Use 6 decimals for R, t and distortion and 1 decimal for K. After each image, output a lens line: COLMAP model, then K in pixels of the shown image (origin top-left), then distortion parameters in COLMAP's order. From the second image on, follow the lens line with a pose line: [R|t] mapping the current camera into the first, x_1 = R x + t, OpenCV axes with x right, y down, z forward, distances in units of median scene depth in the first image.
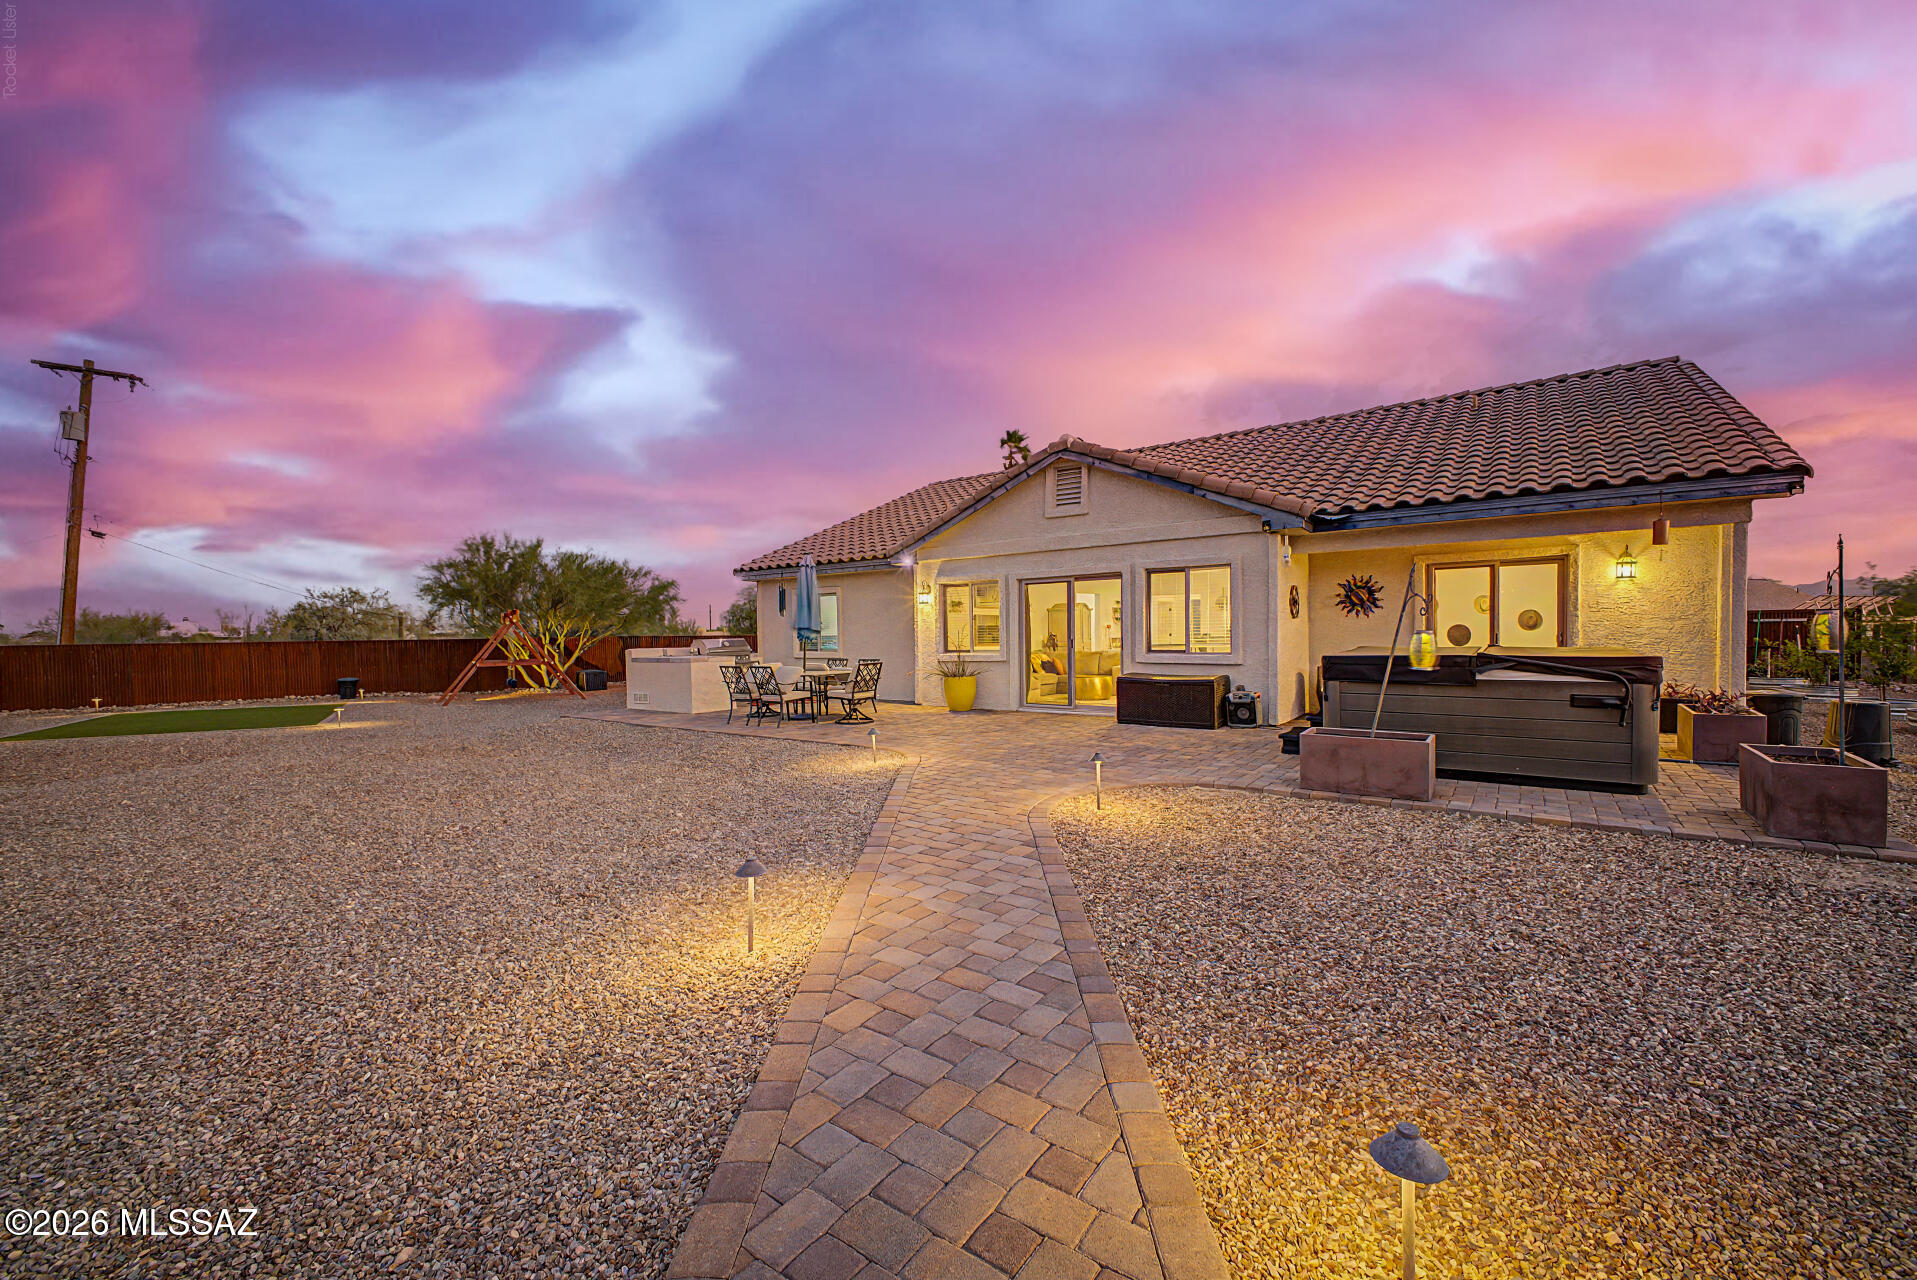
lens RADIAL K [[758.9, 0, 956.5], [0, 758.9, 628.9], [0, 0, 1]] dist [0.011239, -0.000327]
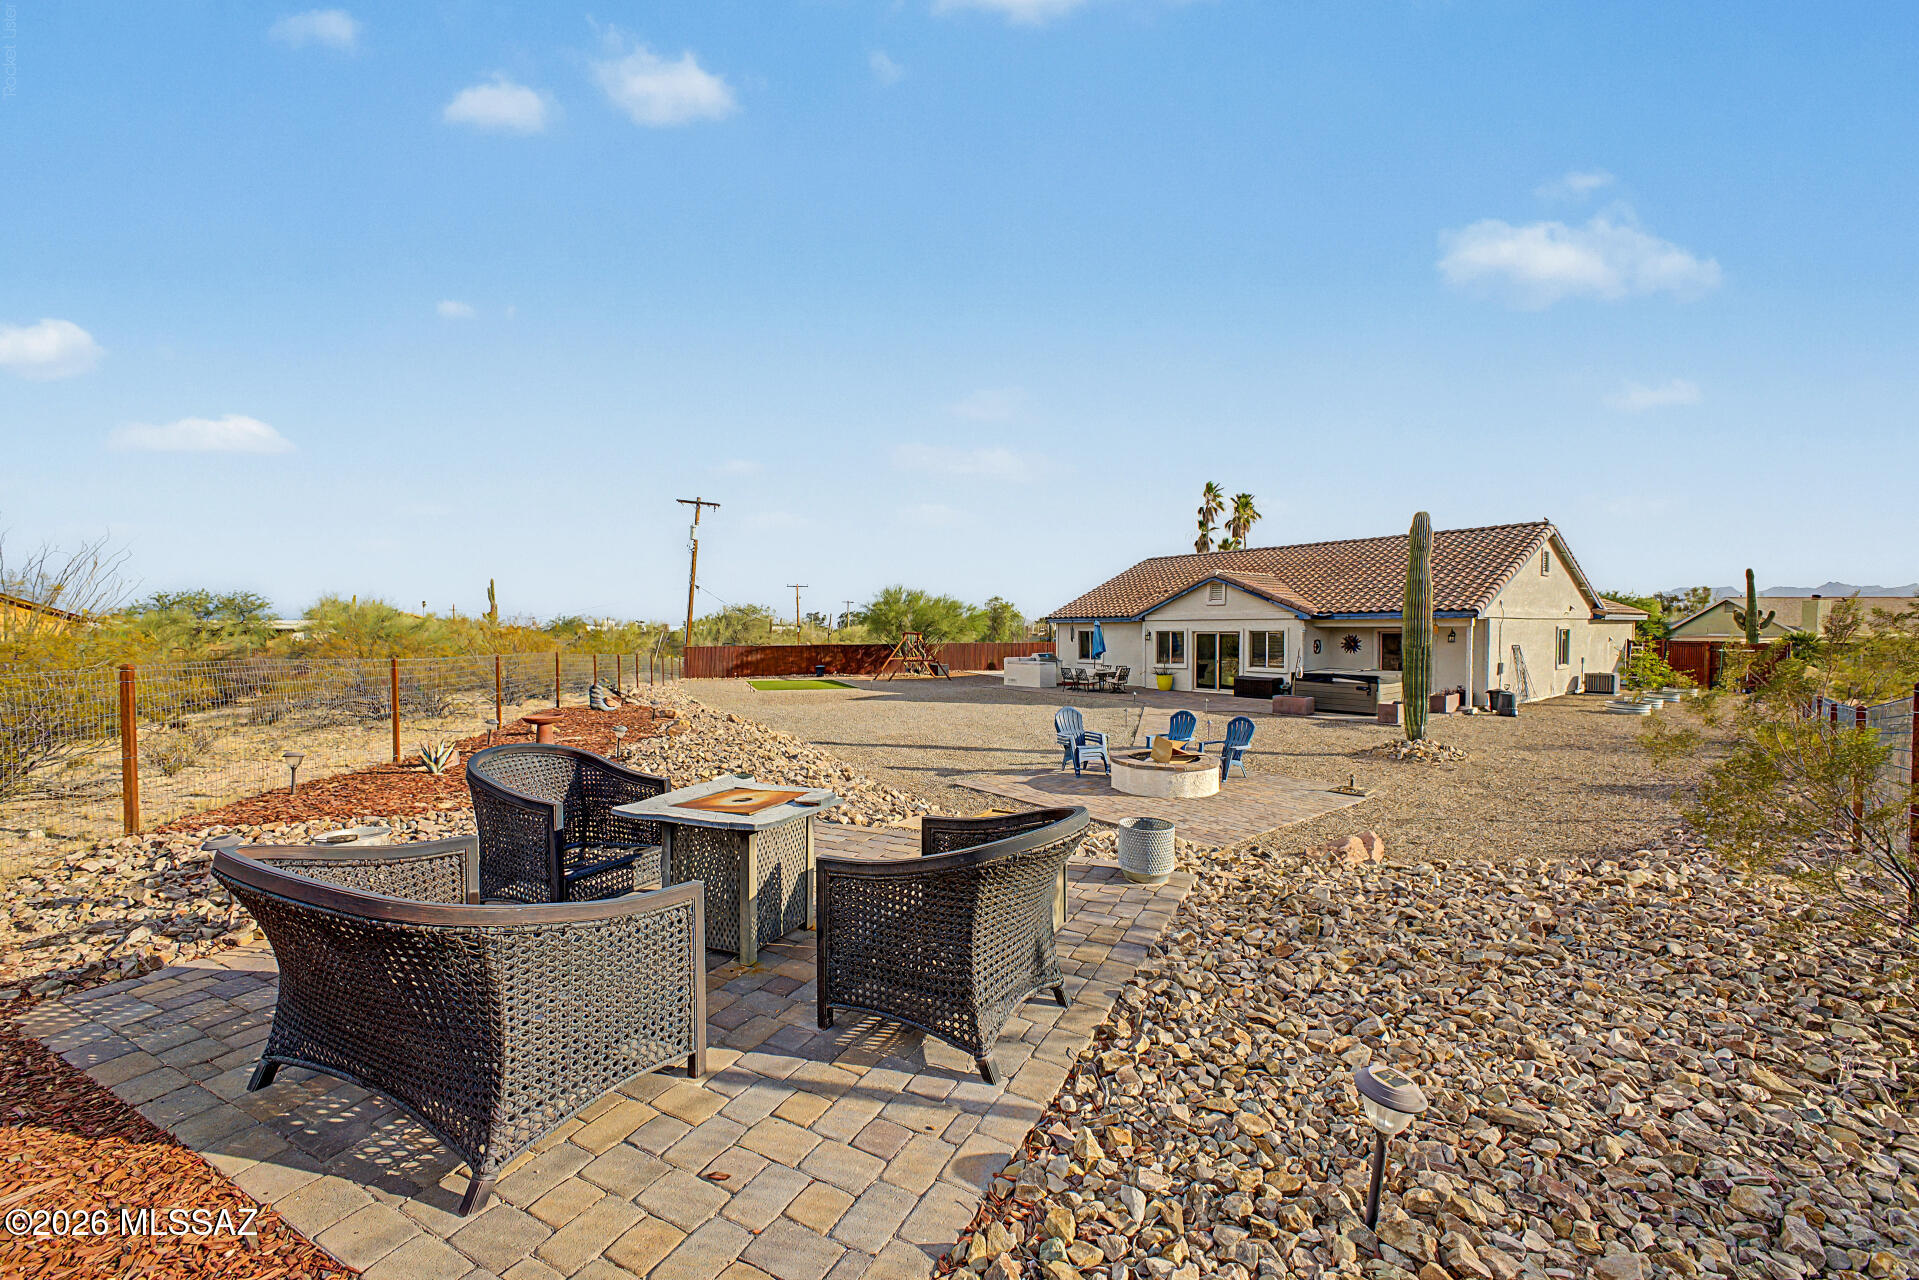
lens RADIAL K [[762.7, 0, 959.1], [0, 762.7, 631.7], [0, 0, 1]] dist [0.021350, -0.005142]
pose [[0.967230, 0.012248, -0.253608, -0.009254], [-0.008408, 0.999833, 0.016221, -0.086509], [0.253764, -0.013557, 0.967171, -1.202292]]
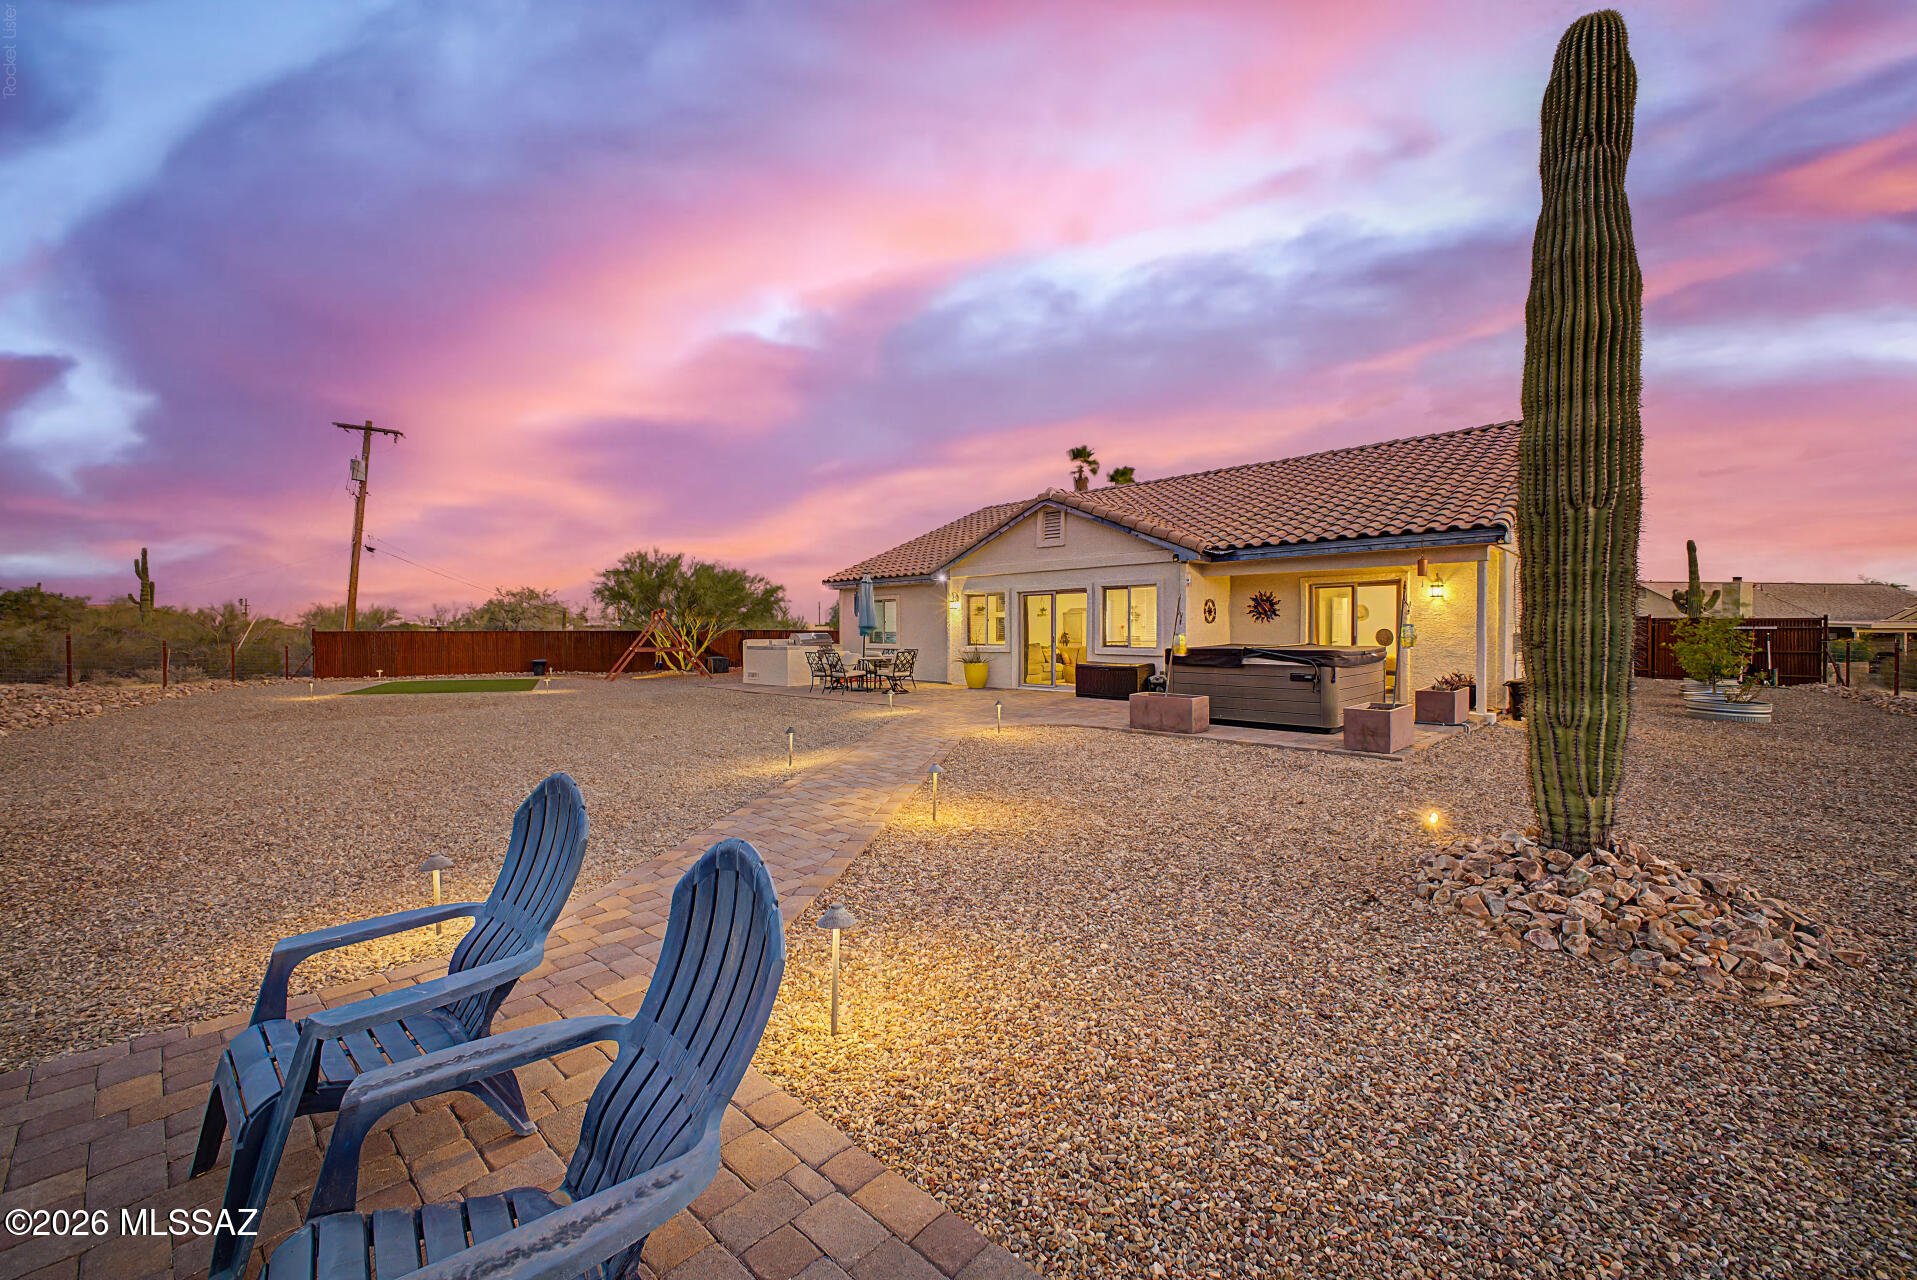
lens RADIAL K [[750.5, 0, 957.7], [0, 750.5, 626.6], [0, 0, 1]] dist [0.009160, -0.000608]
pose [[0.991059, 0.011586, -0.132918, 0.141071], [-0.011459, 0.999933, 0.001722, -0.004277], [0.132929, -0.000183, 0.991126, -0.320178]]
